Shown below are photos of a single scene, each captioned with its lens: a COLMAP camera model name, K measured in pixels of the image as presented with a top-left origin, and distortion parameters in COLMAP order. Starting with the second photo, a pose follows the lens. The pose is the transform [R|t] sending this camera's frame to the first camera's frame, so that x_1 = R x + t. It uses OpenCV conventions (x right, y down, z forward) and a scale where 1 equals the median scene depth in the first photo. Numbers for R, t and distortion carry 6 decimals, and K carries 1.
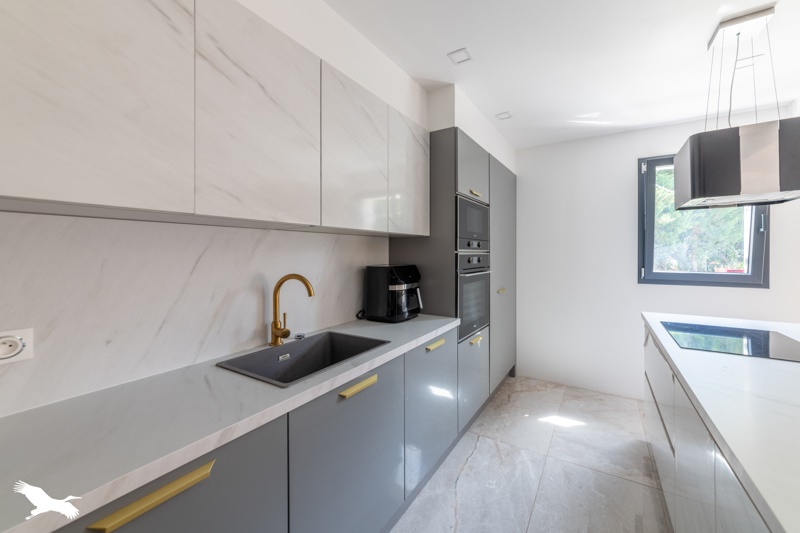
lens RADIAL K [[274.8, 0, 403.7], [0, 274.8, 252.6], [0, 0, 1]] dist [-0.000002, 0.000012]
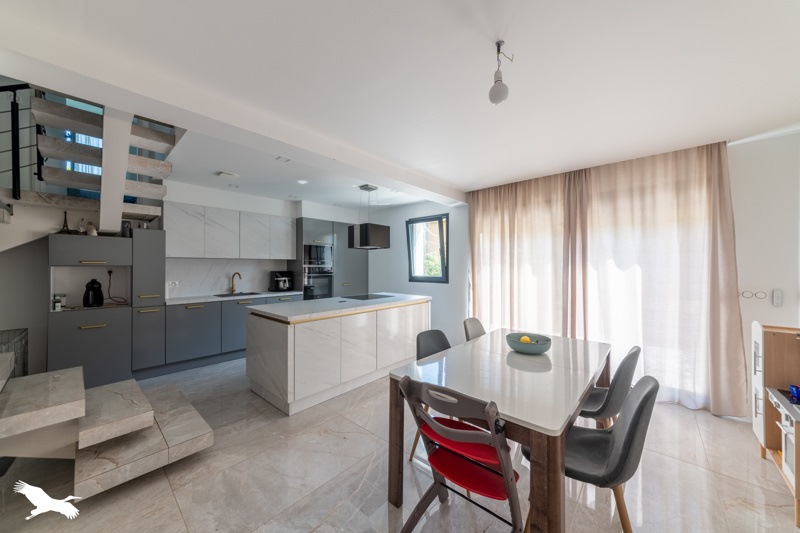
lens RADIAL K [[287.1, 0, 400.0], [0, 287.1, 266.5], [0, 0, 1]] dist [-0.000219, -0.000008]
pose [[0.973931, 0.003768, -0.226812, 1.668655], [-0.002759, 0.999985, 0.004767, -0.011343], [0.226826, -0.004017, 0.973927, -1.396098]]
